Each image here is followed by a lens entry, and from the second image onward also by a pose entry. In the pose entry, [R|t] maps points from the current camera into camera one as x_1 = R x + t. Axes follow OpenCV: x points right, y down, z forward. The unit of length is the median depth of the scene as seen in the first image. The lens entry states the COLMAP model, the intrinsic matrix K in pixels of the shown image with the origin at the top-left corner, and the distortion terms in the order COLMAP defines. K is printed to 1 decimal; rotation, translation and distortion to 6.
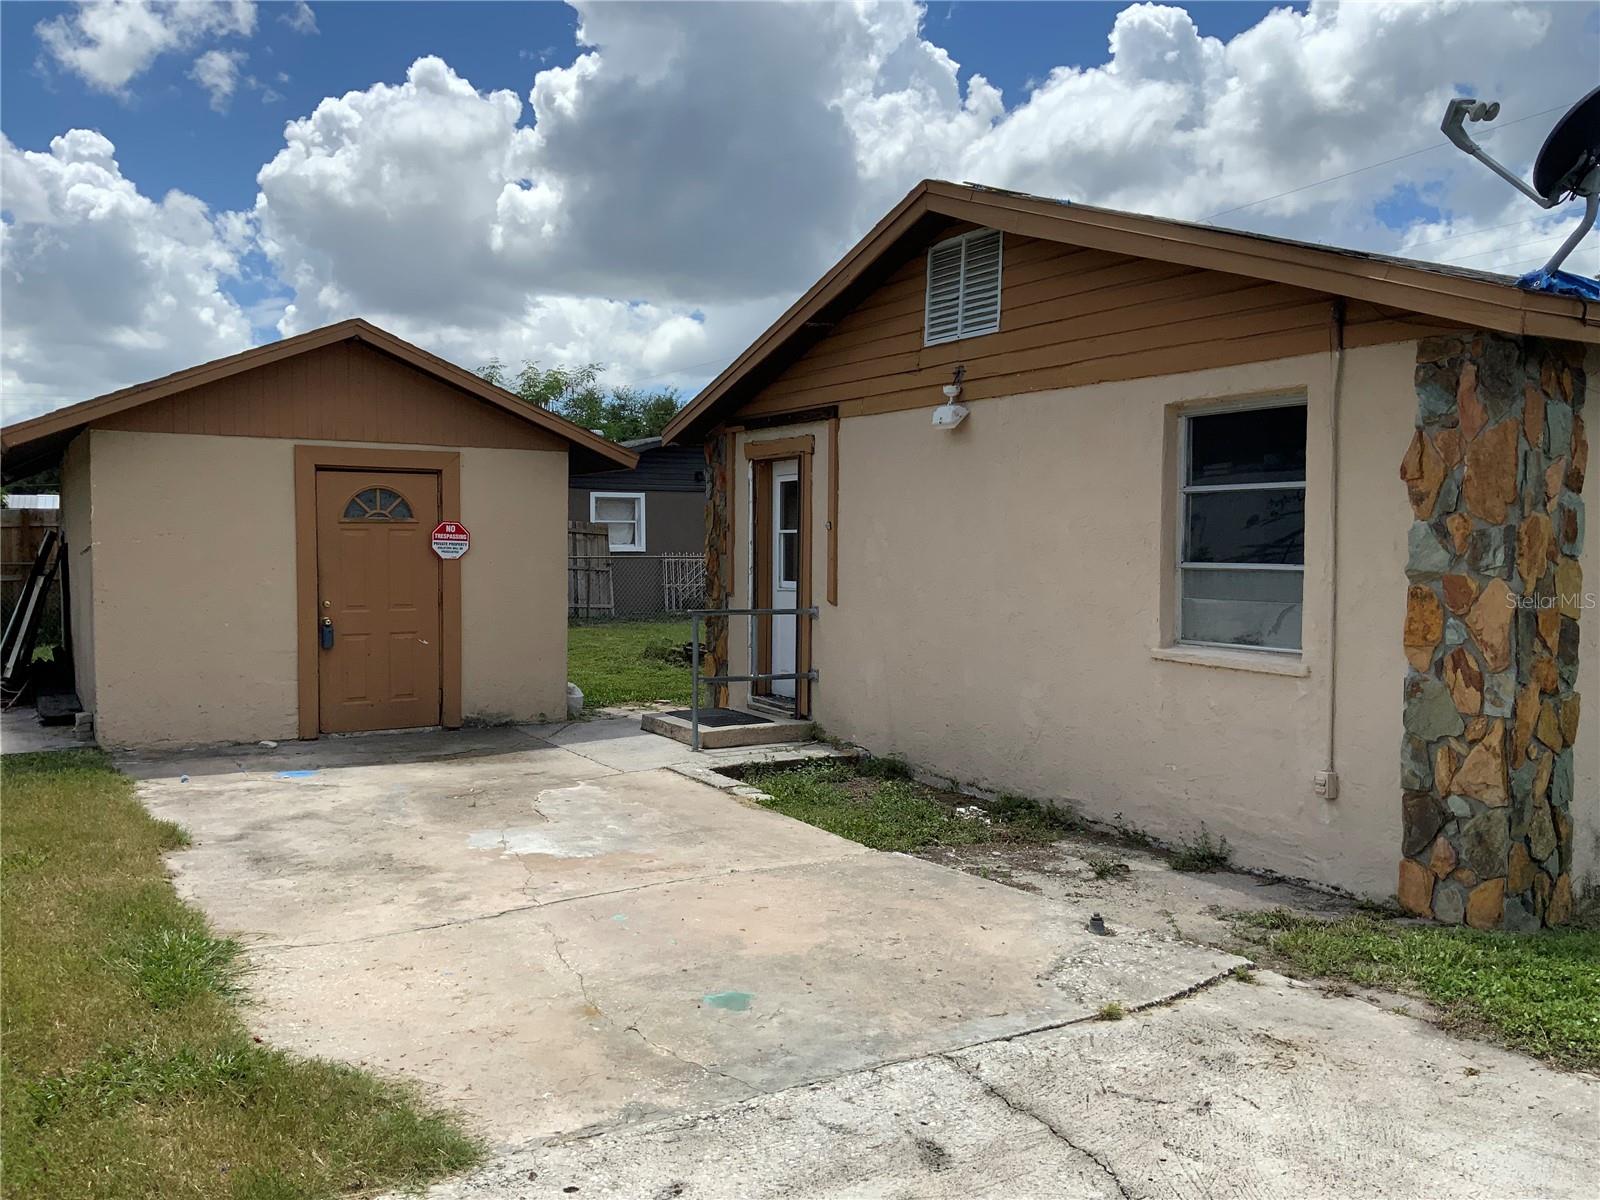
lens RADIAL K [[1315.6, 0, 798.6], [0, 1315.6, 594.0], [0, 0, 1]] dist [0.120456, -0.249178]
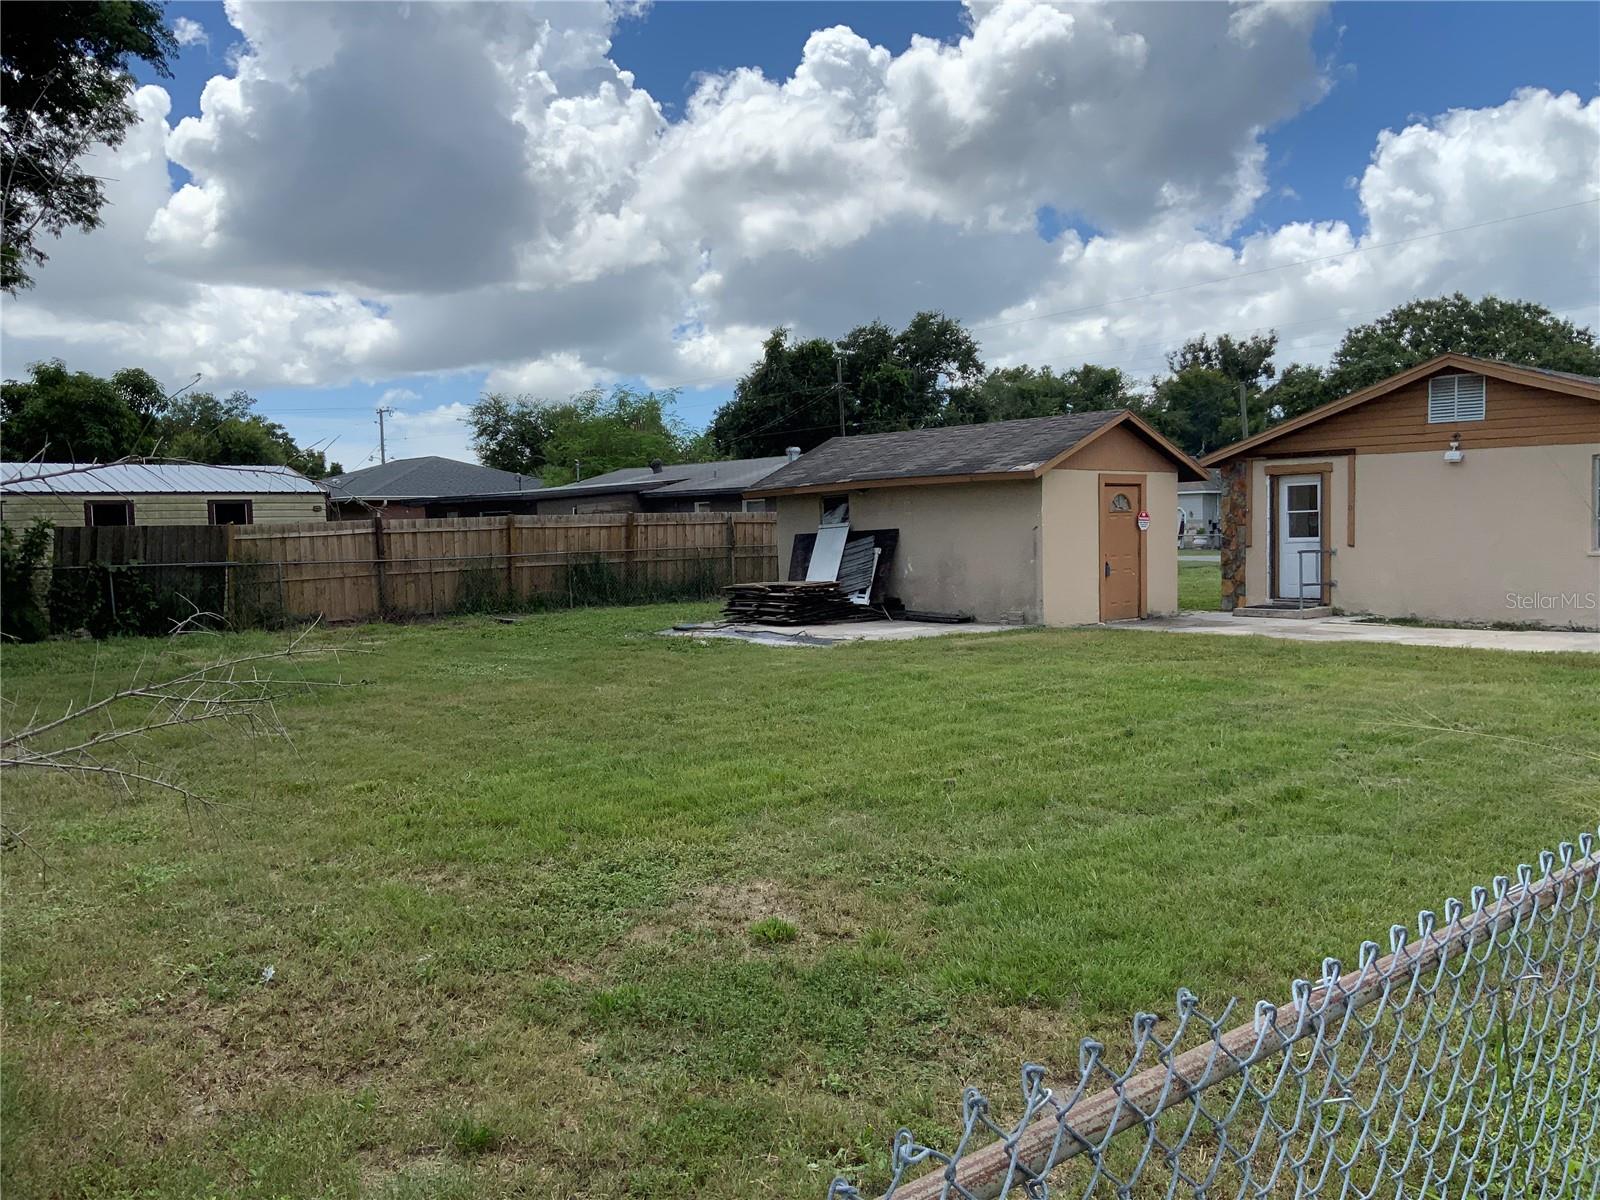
lens RADIAL K [[1315.6, 0, 798.6], [0, 1315.6, 594.0], [0, 0, 1]] dist [0.120456, -0.249178]
pose [[0.979270, -0.033212, 0.199816, -1.926429], [0.032552, 0.999448, 0.006591, 0.063031], [-0.199924, 0.000050, 0.979811, -1.322718]]
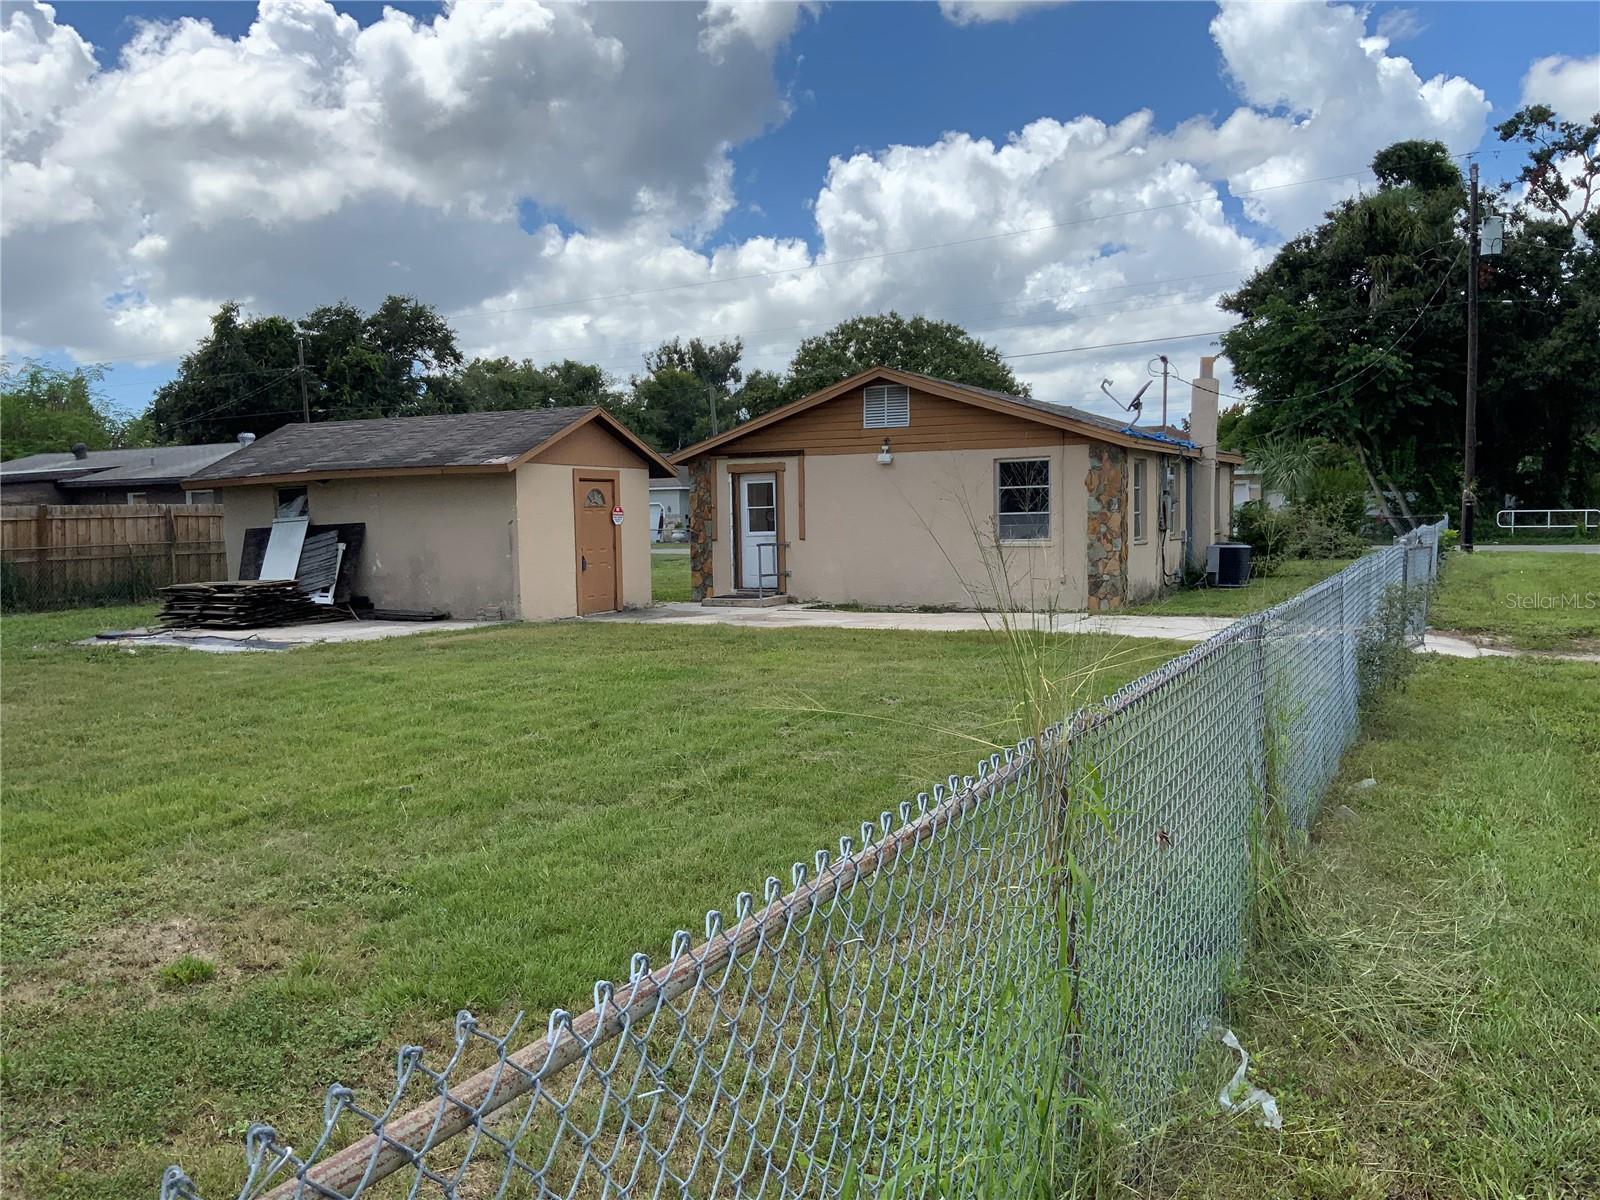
lens RADIAL K [[1315.6, 0, 798.6], [0, 1315.6, 594.0], [0, 0, 1]] dist [0.120456, -0.249178]
pose [[0.833038, -0.054681, 0.550507, -1.899444], [0.047929, 0.998495, 0.026651, 0.062971], [-0.551136, 0.004184, 0.834405, -1.324665]]
